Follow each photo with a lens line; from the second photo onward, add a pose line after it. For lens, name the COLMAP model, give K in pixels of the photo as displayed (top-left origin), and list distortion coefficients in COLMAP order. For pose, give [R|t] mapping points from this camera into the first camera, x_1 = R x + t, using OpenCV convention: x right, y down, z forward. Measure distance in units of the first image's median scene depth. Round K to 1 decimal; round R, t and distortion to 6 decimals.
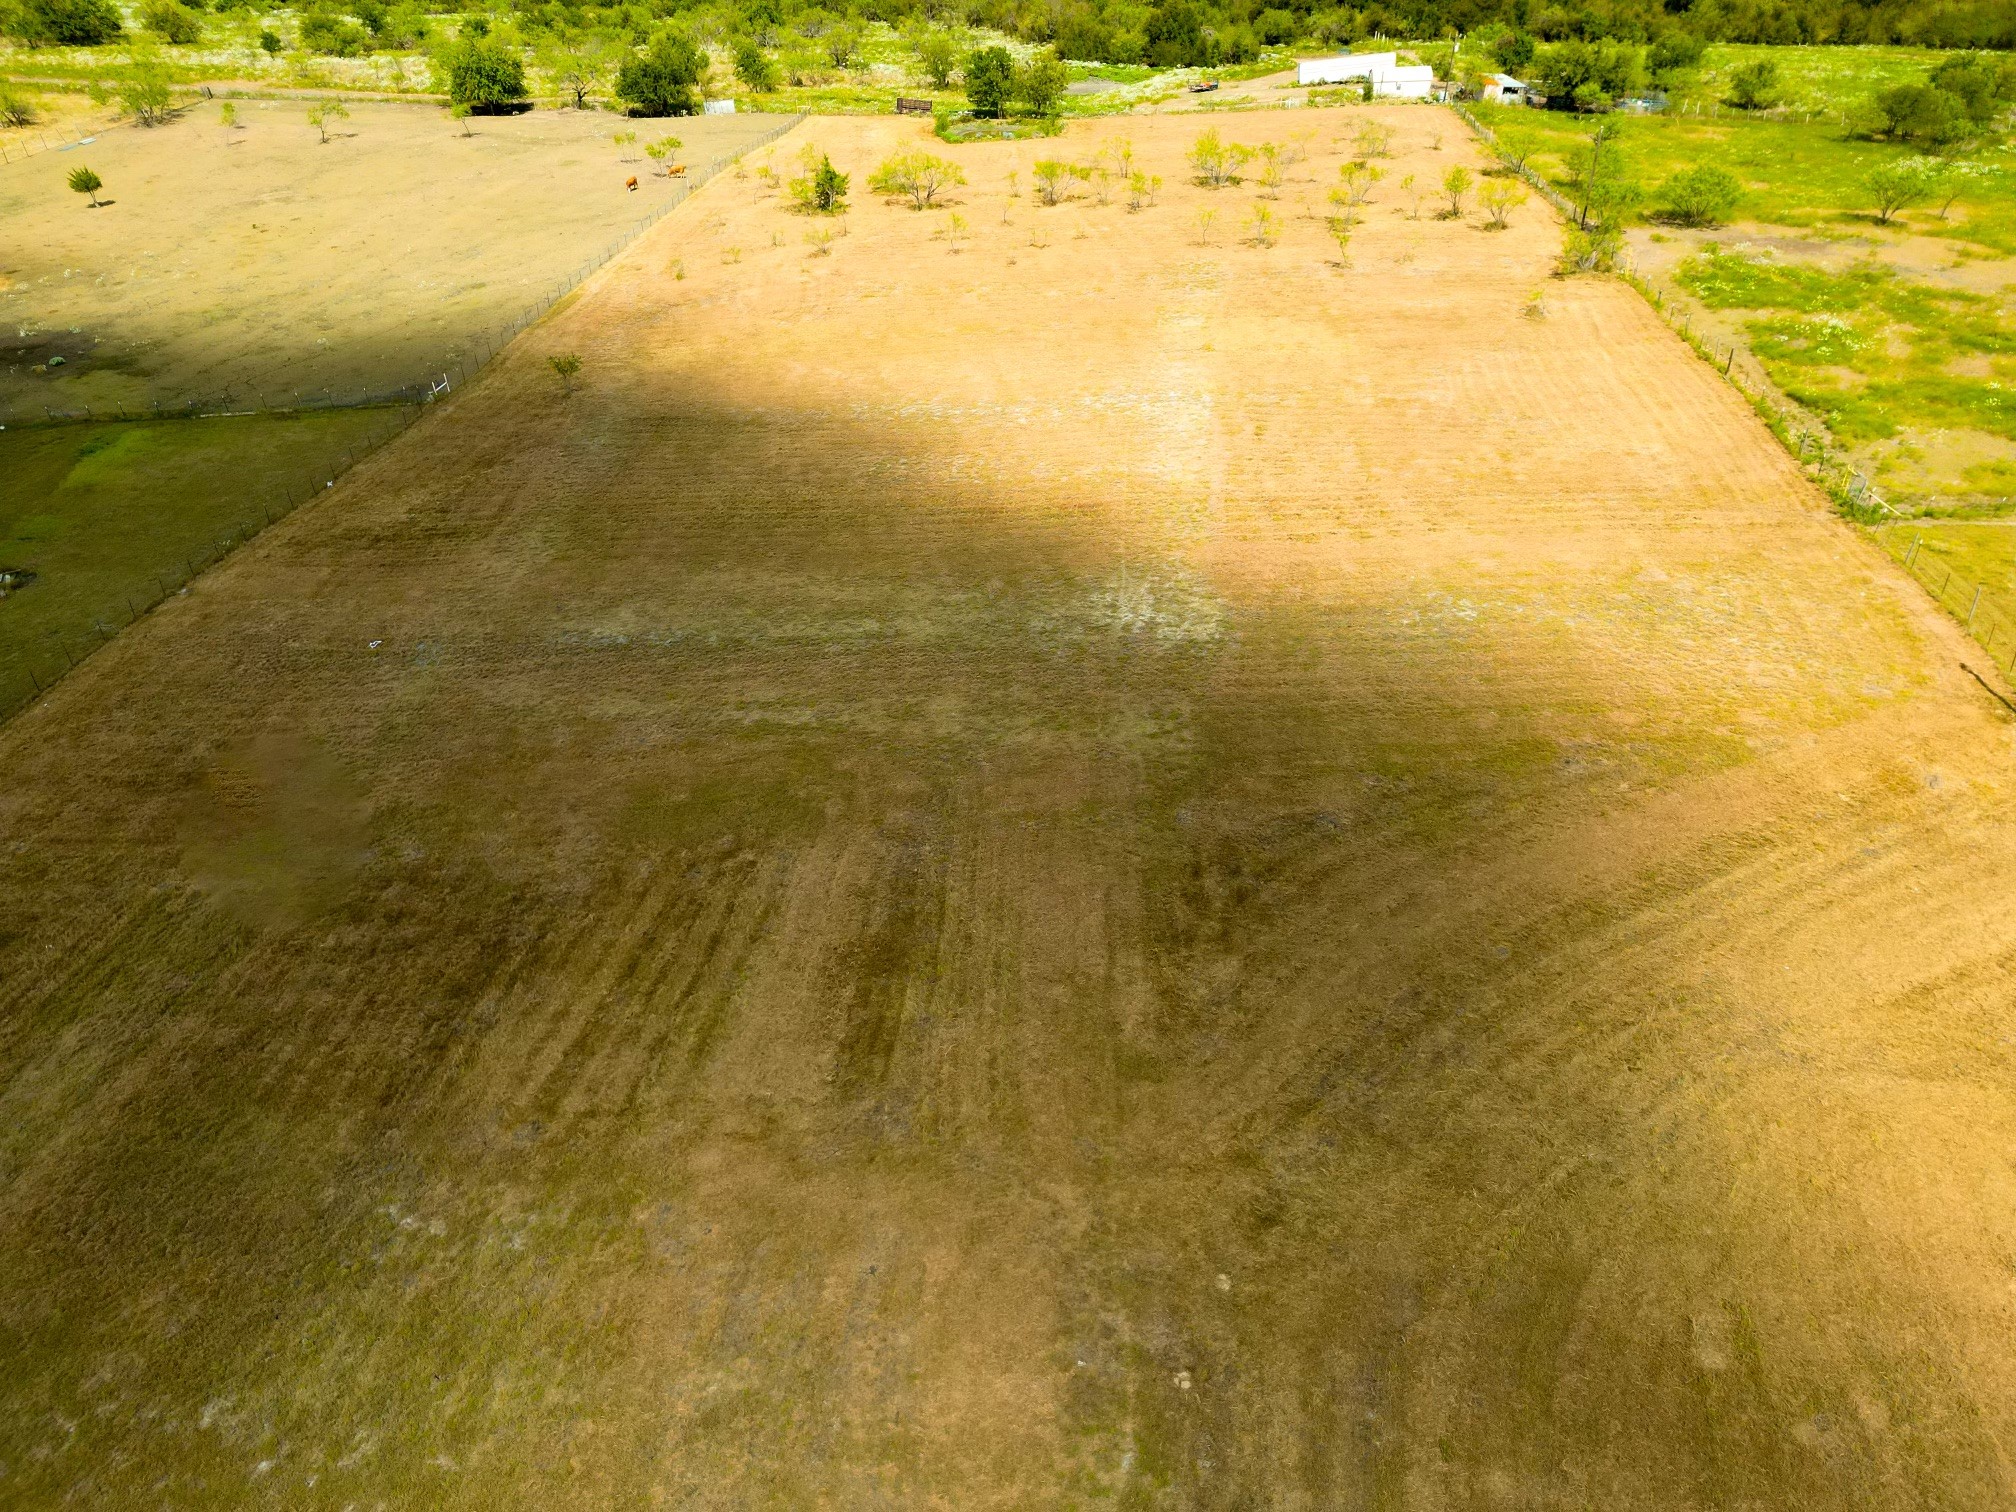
lens RADIAL K [[1403.2, 0, 1000.7], [0, 1403.2, 757.6], [0, 0, 1]] dist [0.046801, -0.031544]
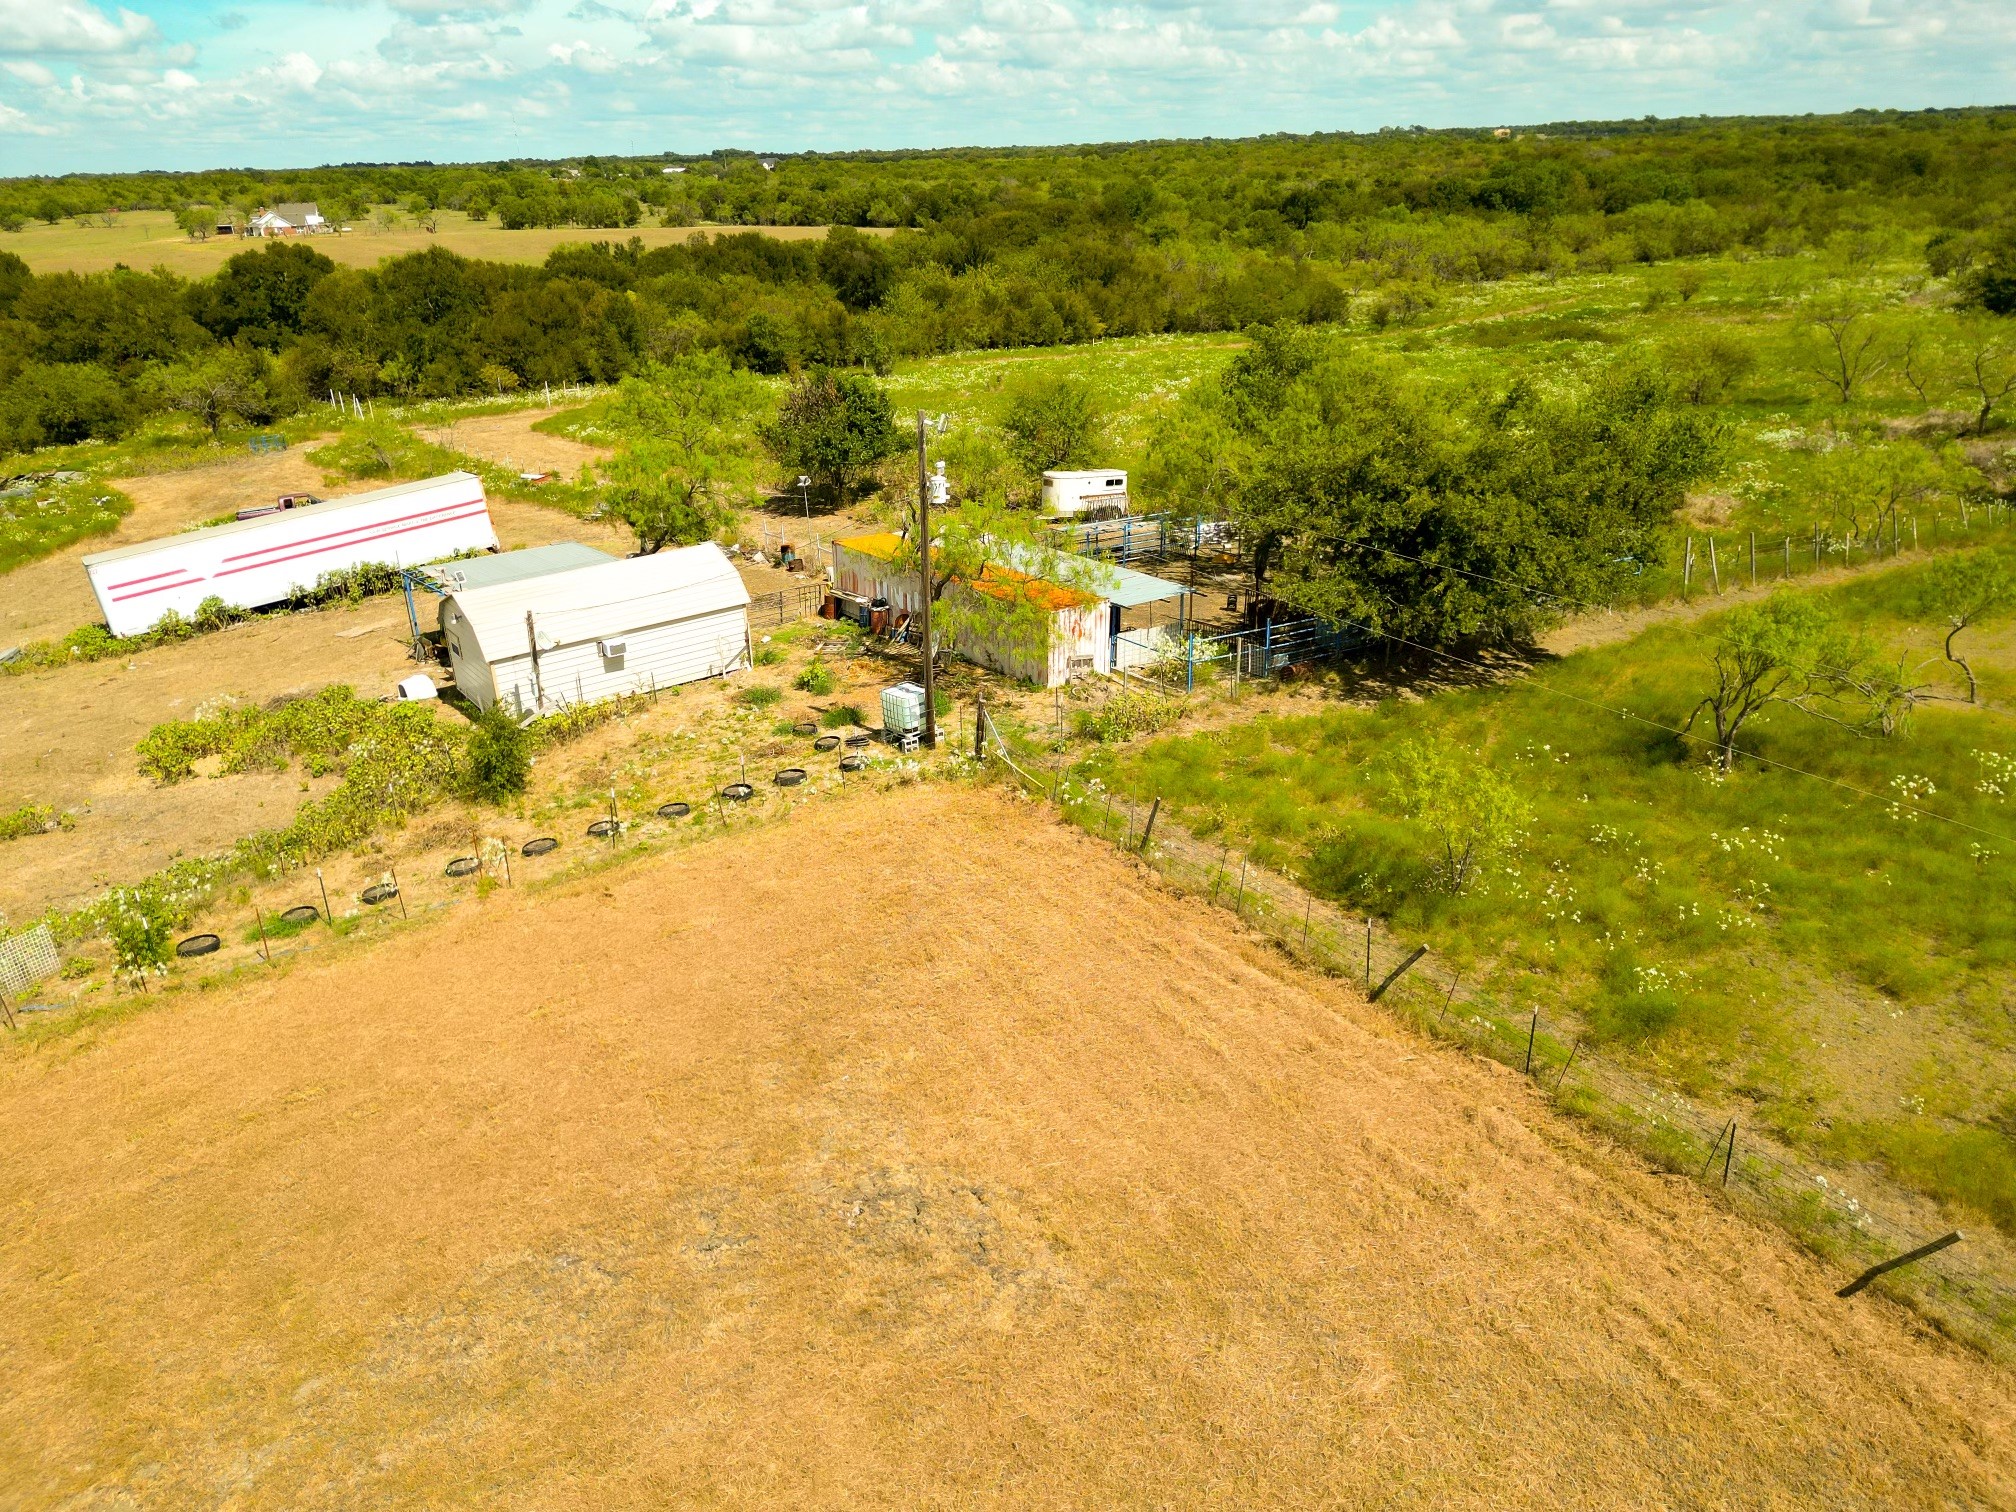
lens RADIAL K [[1403.2, 0, 996.9], [0, 1403.2, 758.4], [0, 0, 1]] dist [0.046801, -0.031544]
pose [[0.777627, -0.257910, 0.573392, 0.331498], [0.362118, 0.929260, -0.073121, -0.688959], [-0.513972, 0.264496, 0.816012, 1.305635]]
